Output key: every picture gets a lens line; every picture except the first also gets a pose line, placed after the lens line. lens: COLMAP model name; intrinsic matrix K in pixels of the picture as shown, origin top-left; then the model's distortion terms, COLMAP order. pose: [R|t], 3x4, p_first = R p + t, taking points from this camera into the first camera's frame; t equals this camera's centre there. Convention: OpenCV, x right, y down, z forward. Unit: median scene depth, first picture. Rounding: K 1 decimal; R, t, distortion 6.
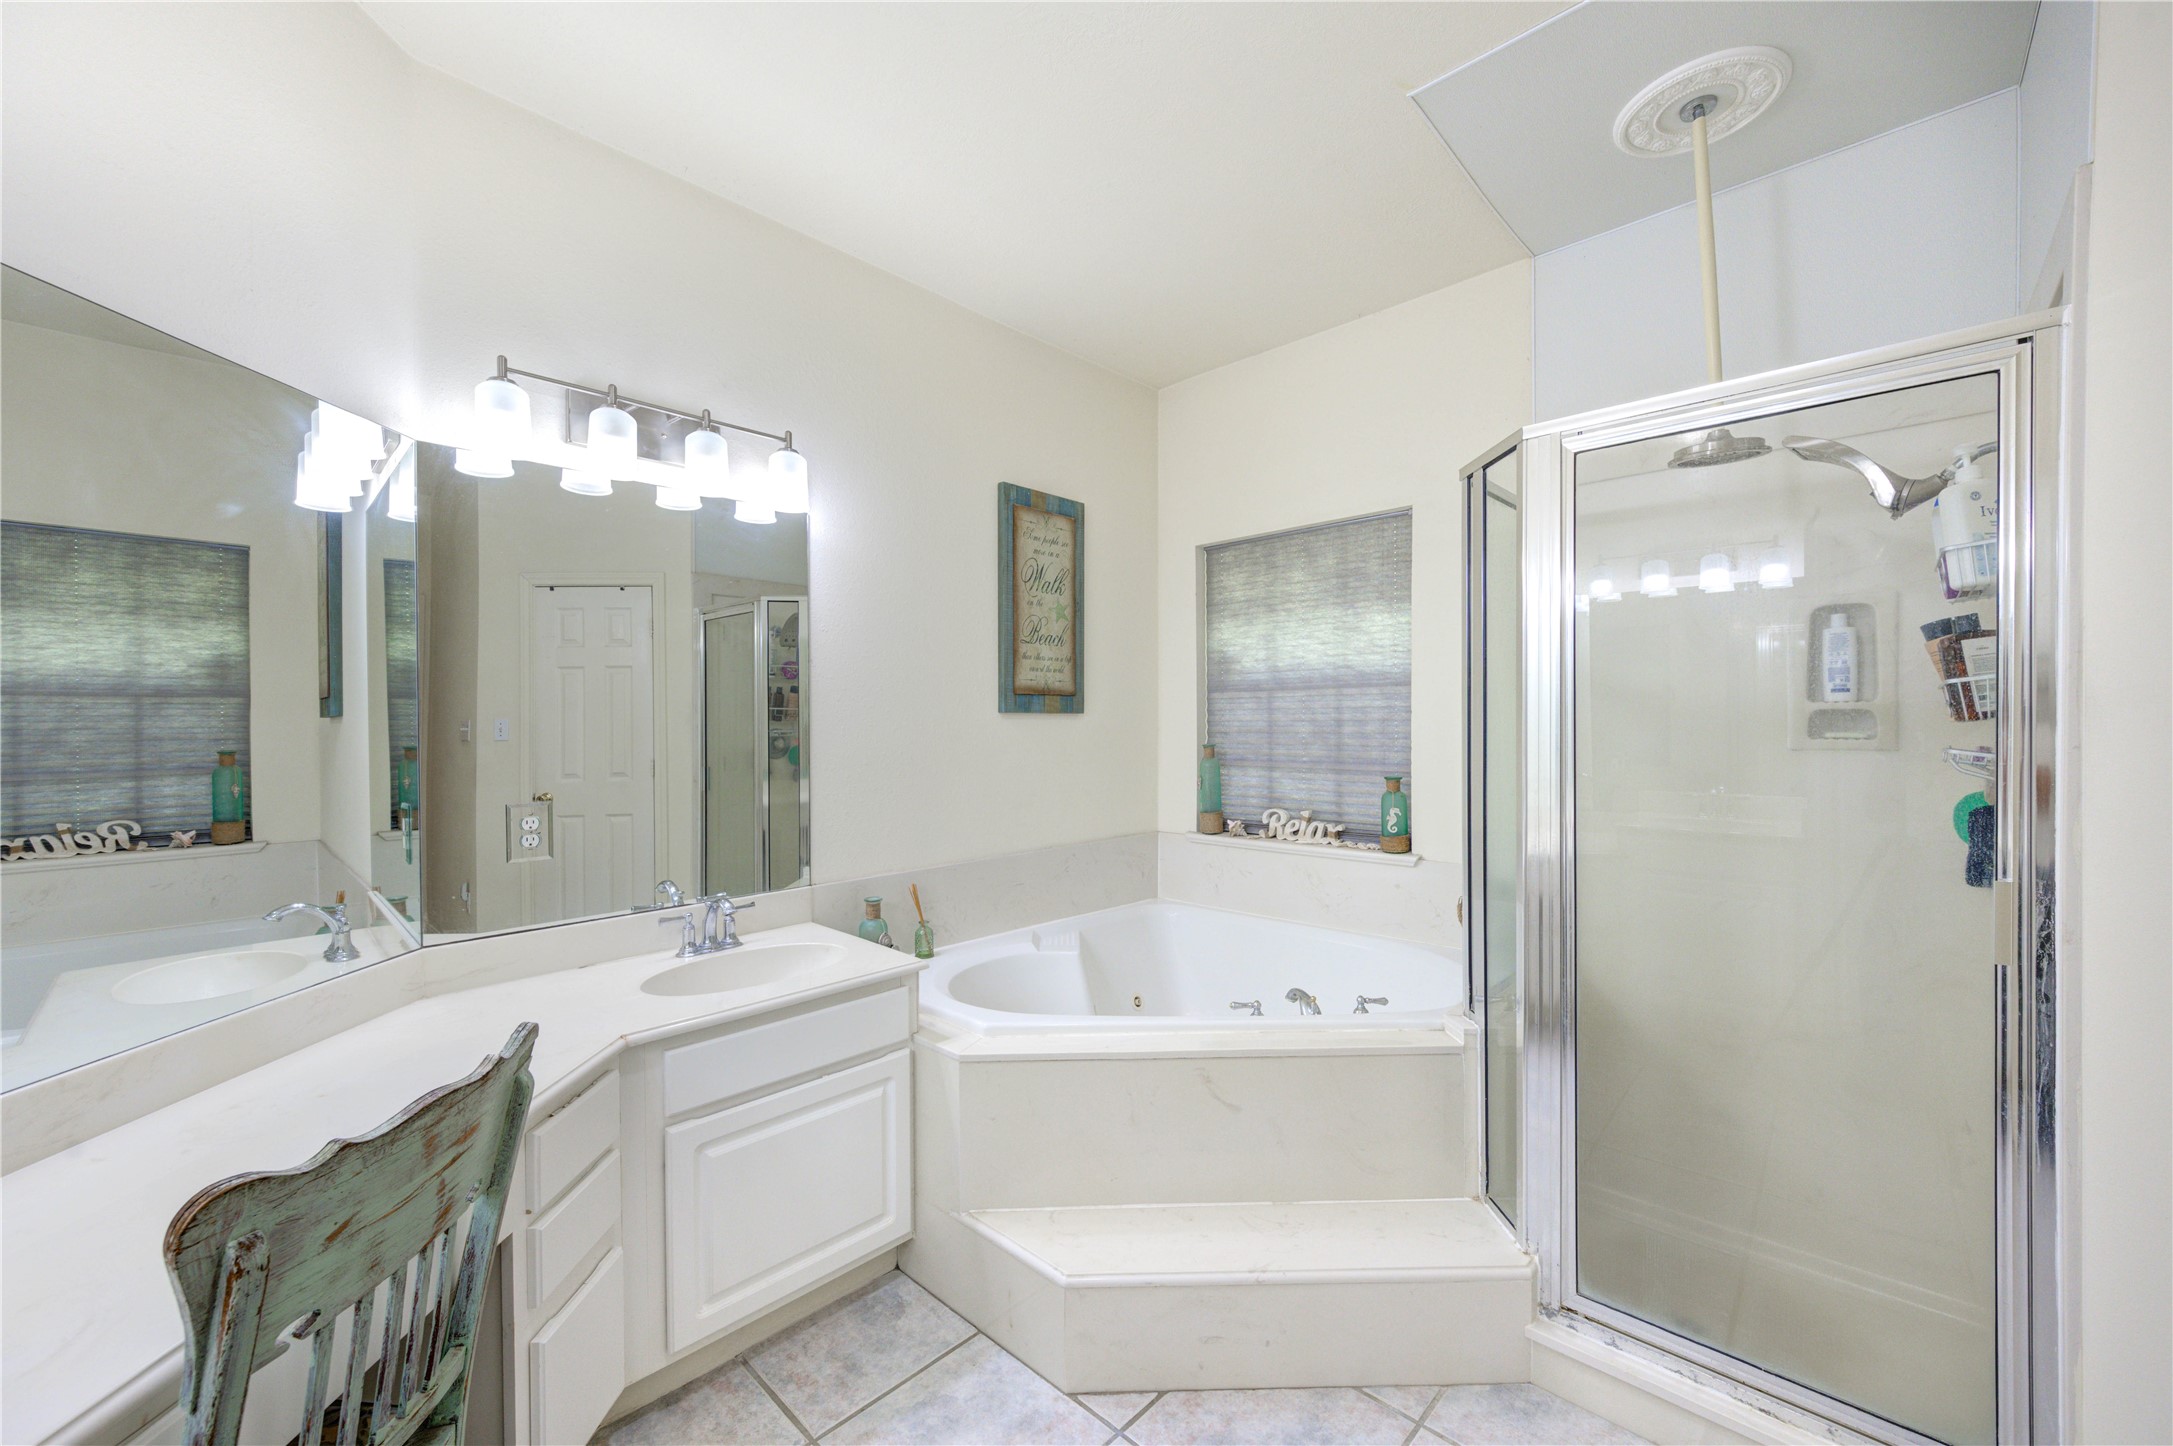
lens RADIAL K [[844.8, 0, 1095.7], [0, 844.8, 731.5], [0, 0, 1]] dist [0.003329, -0.002619]
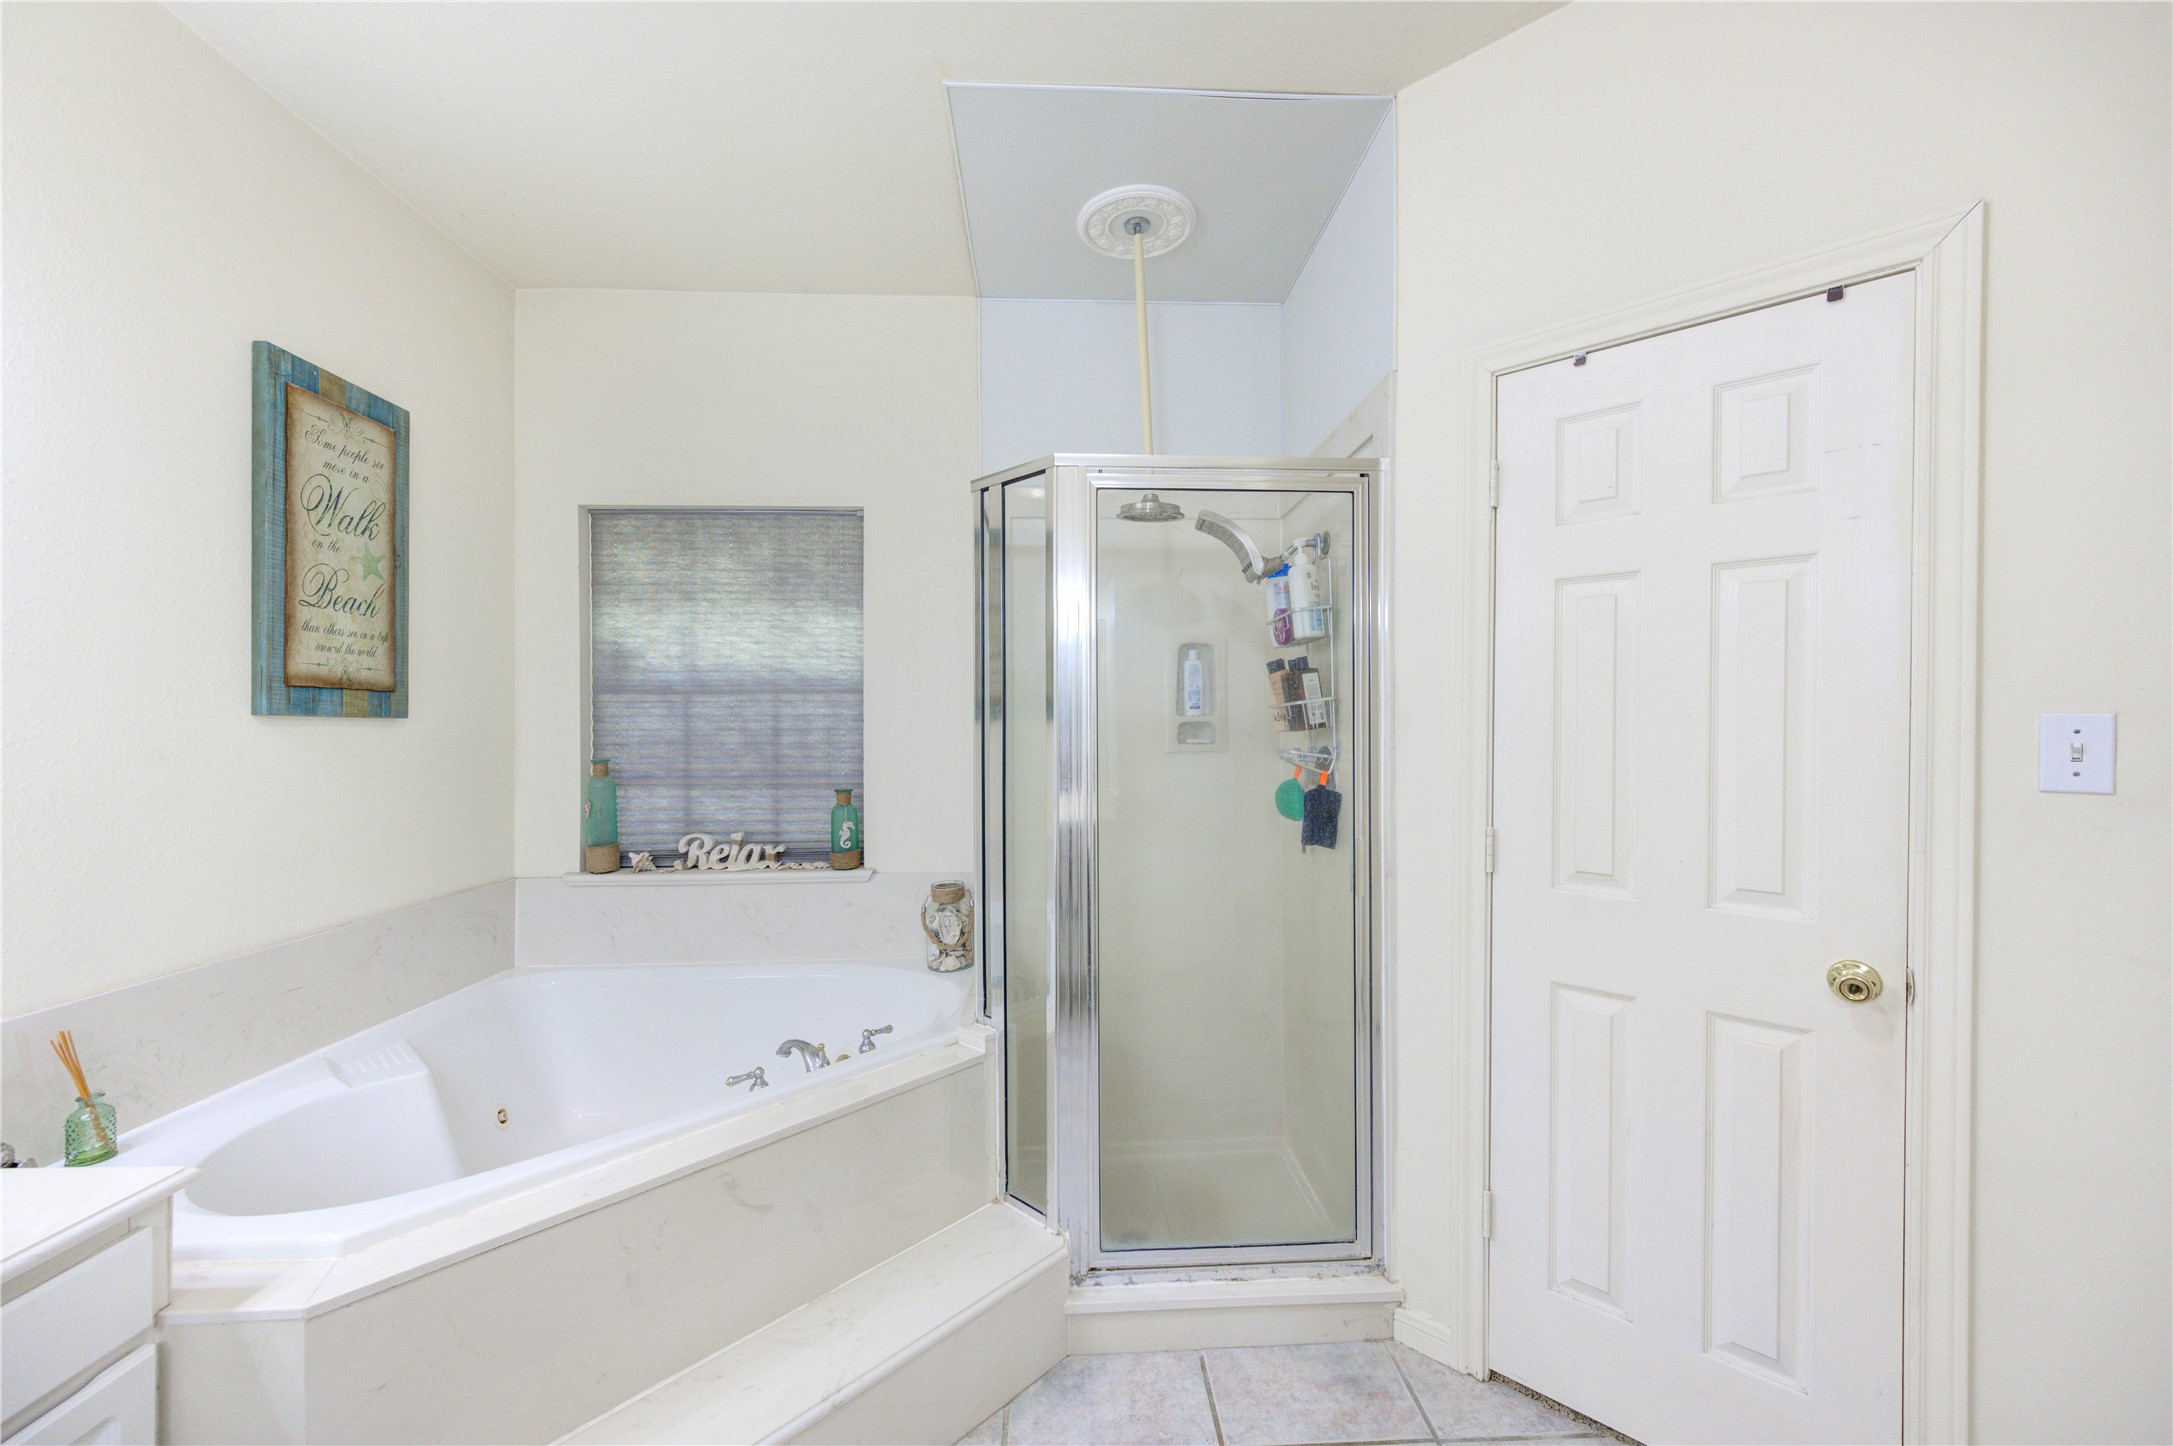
lens RADIAL K [[844.8, 0, 1095.7], [0, 844.8, 731.5], [0, 0, 1]] dist [0.003329, -0.002619]
pose [[0.692843, 0.000986, 0.721088, -0.132586], [0.007063, 0.999942, -0.008153, -0.001160], [-0.721054, 0.010742, 0.692796, 0.136932]]
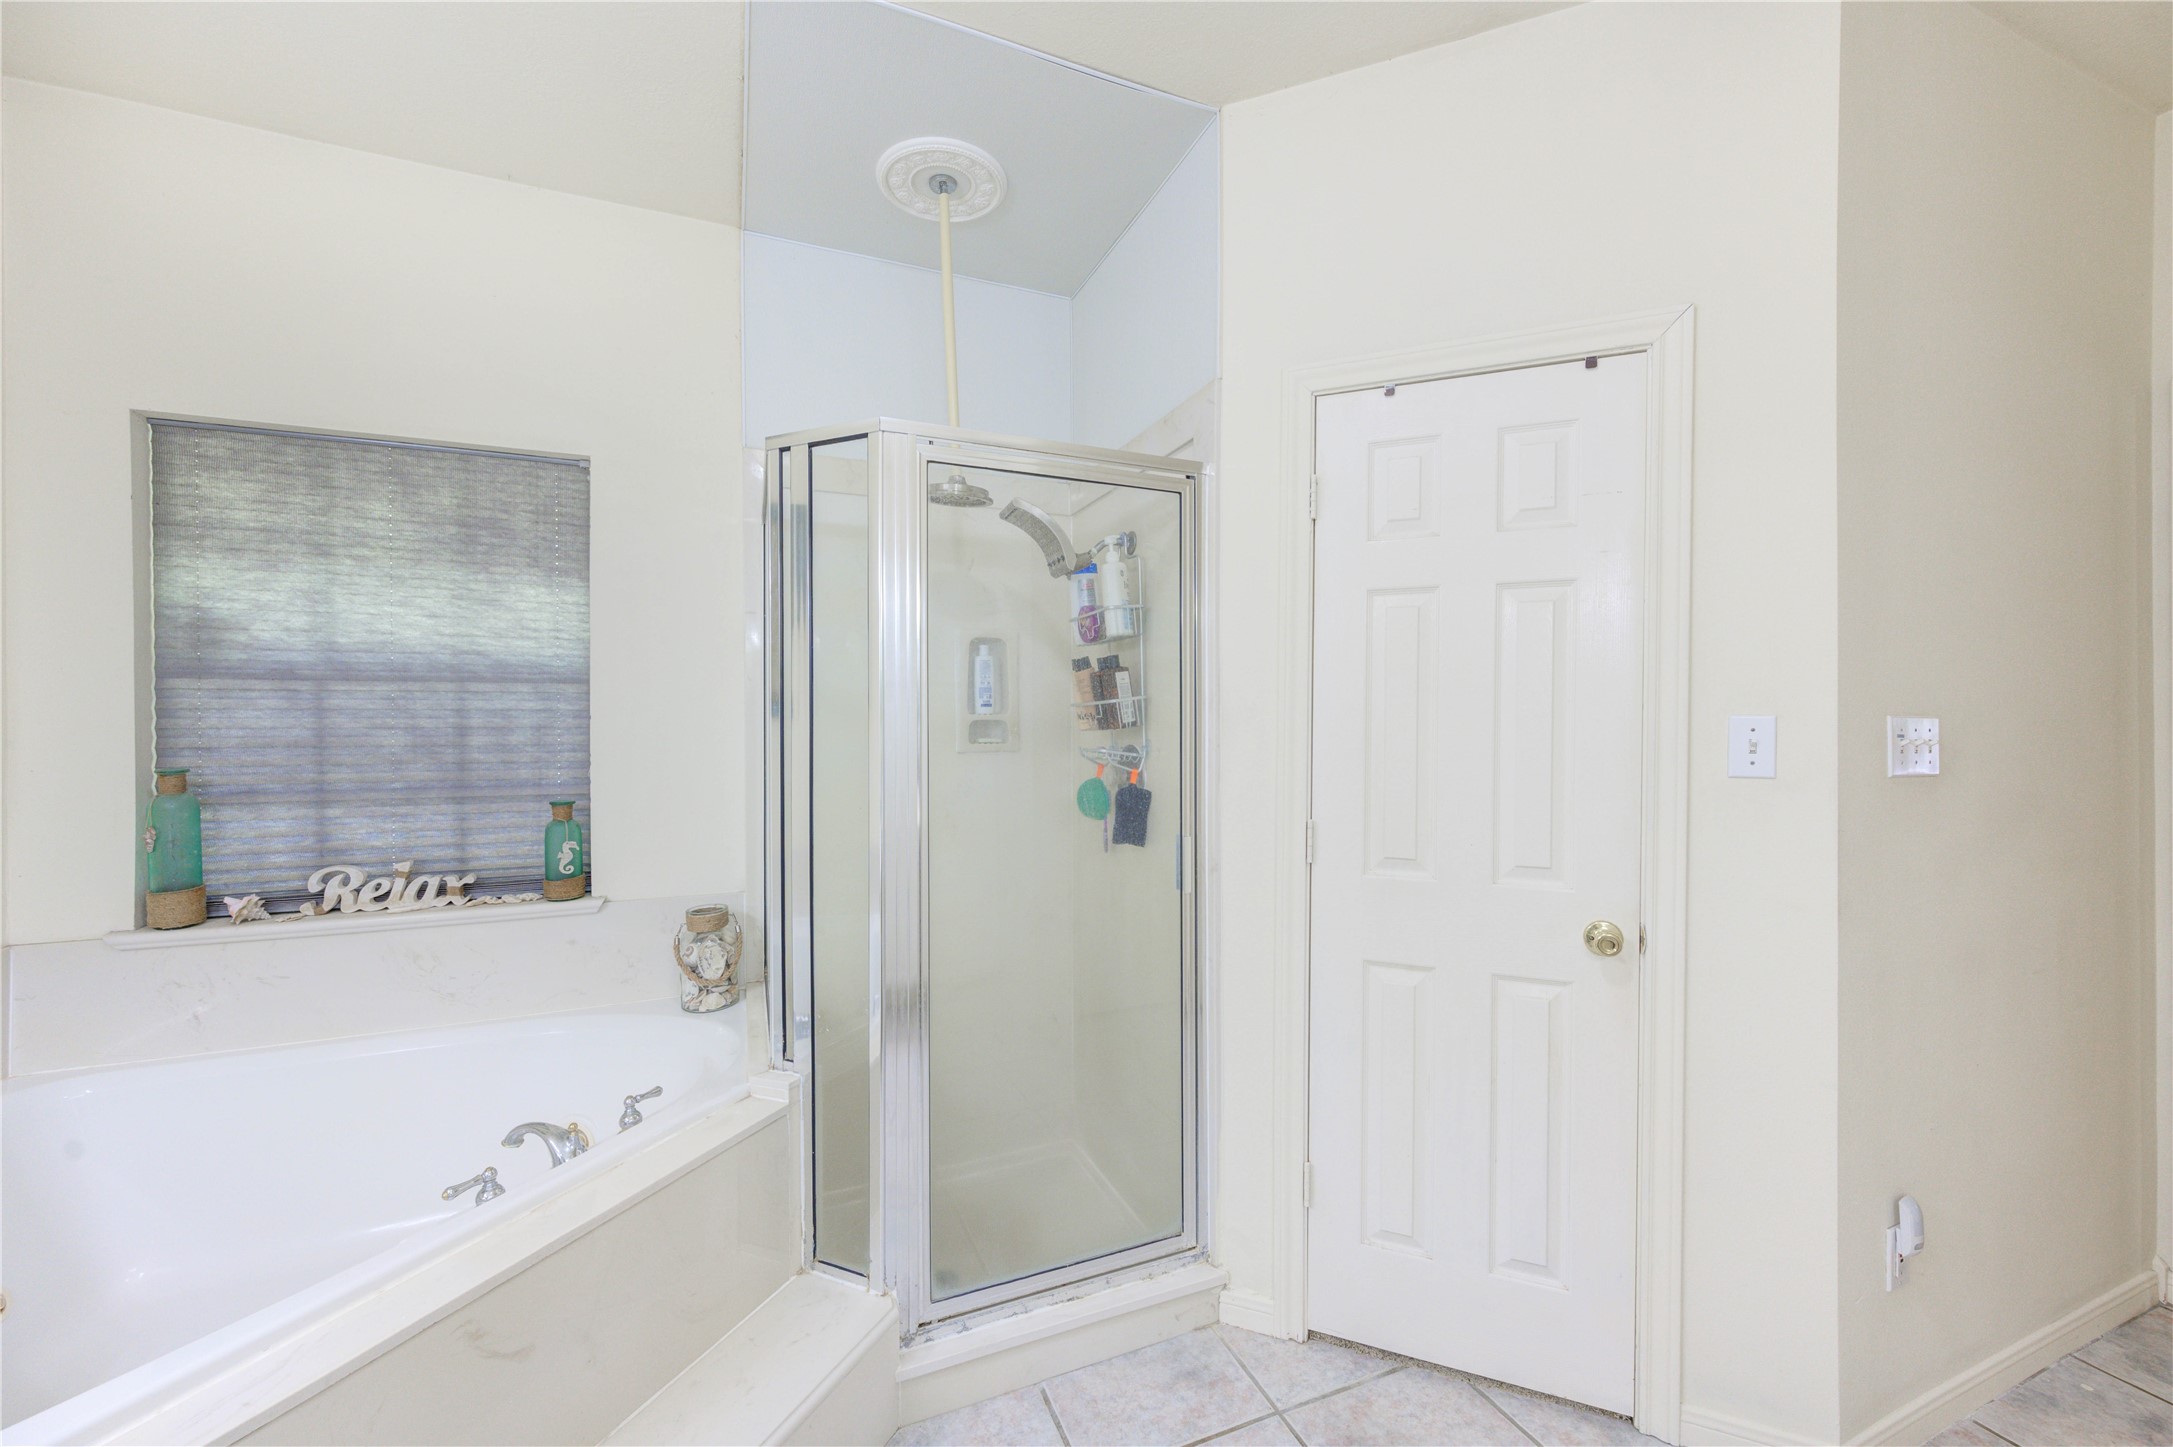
lens RADIAL K [[844.8, 0, 1095.7], [0, 844.8, 732.0], [0, 0, 1]] dist [0.003329, -0.002619]
pose [[0.403579, -0.001103, 0.914944, -0.153661], [0.009857, 0.999946, -0.003142, -0.002182], [-0.914892, 0.010287, 0.403568, 0.239625]]
